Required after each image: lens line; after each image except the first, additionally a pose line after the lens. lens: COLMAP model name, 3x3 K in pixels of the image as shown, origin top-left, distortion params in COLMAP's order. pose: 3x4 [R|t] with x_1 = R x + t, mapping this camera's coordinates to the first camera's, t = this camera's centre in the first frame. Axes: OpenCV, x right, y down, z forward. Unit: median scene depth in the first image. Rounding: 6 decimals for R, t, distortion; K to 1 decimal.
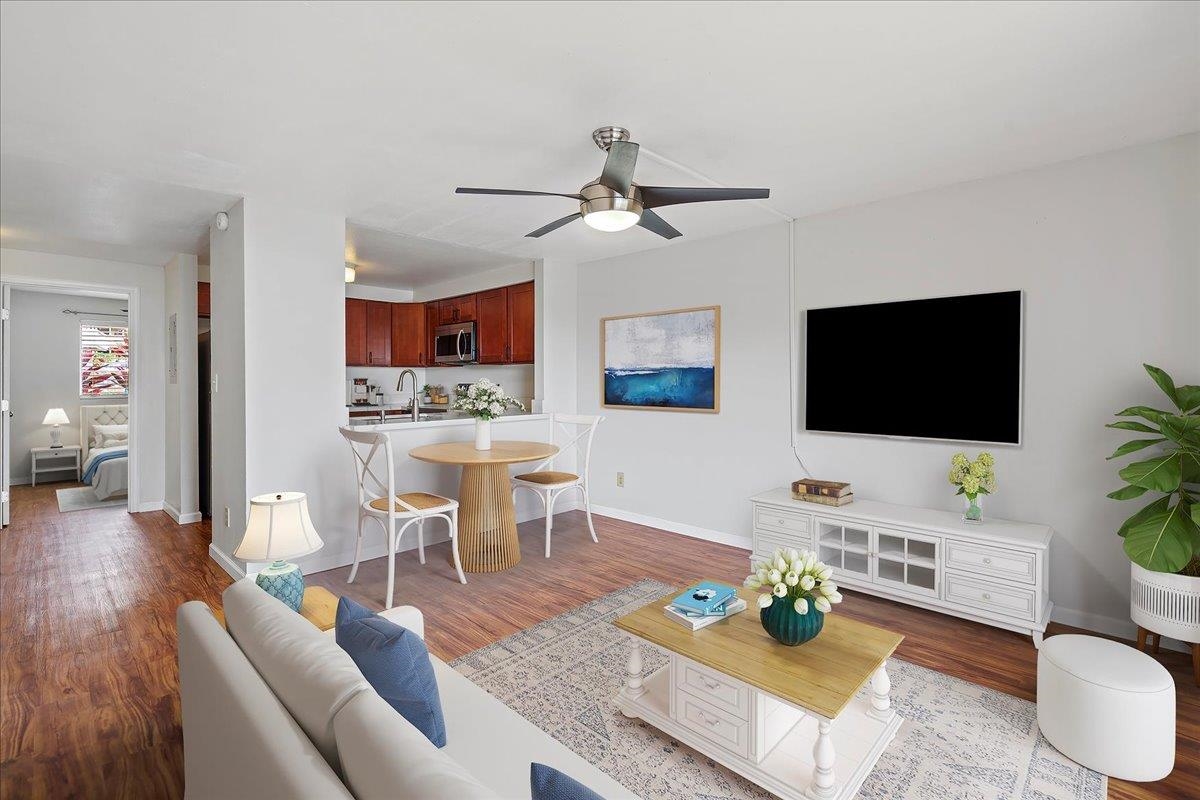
lens RADIAL K [[549.1, 0, 598.8], [0, 549.1, 391.9], [0, 0, 1]] dist [-0.000023, 0.000004]
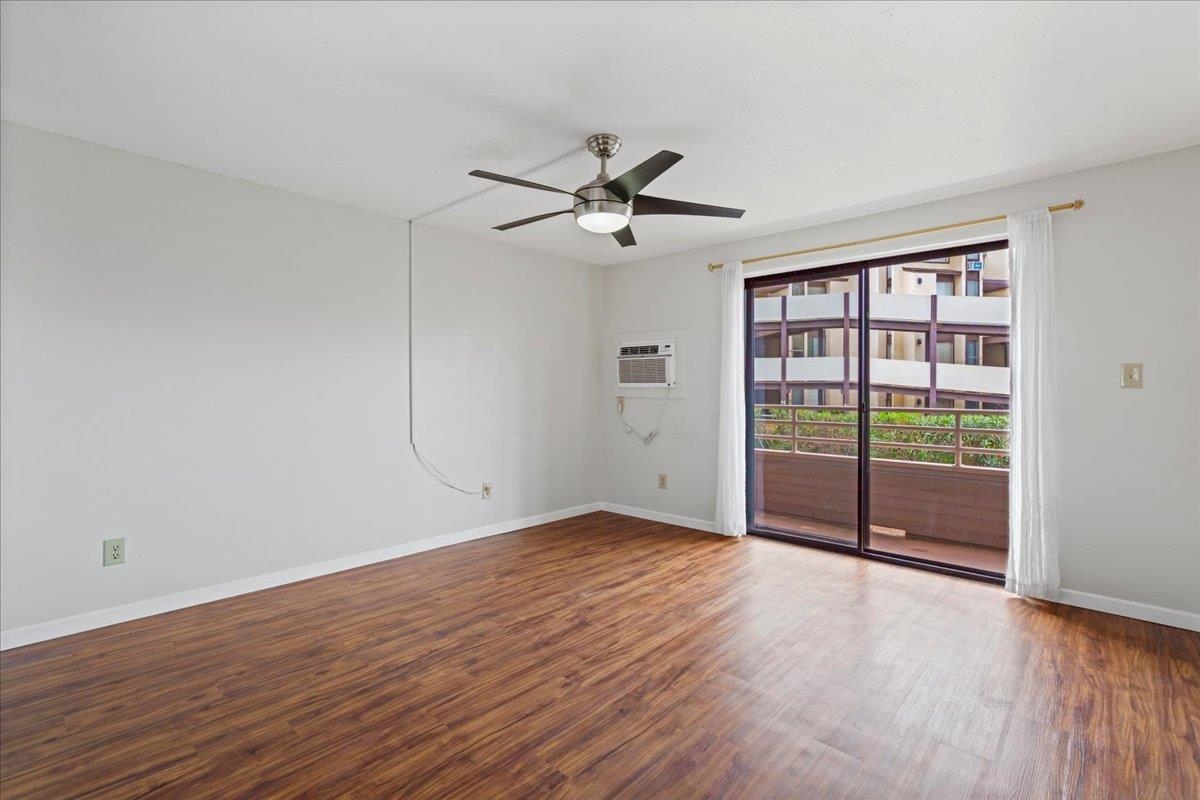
lens RADIAL K [[549.1, 0, 598.6], [0, 549.1, 396.5], [0, 0, 1]] dist [-0.000023, 0.000004]
pose [[-0.016101, -0.013949, 0.999773, -0.677837], [0.018794, 0.999722, 0.014251, 0.005485], [-0.999694, 0.019019, -0.015834, 0.672320]]
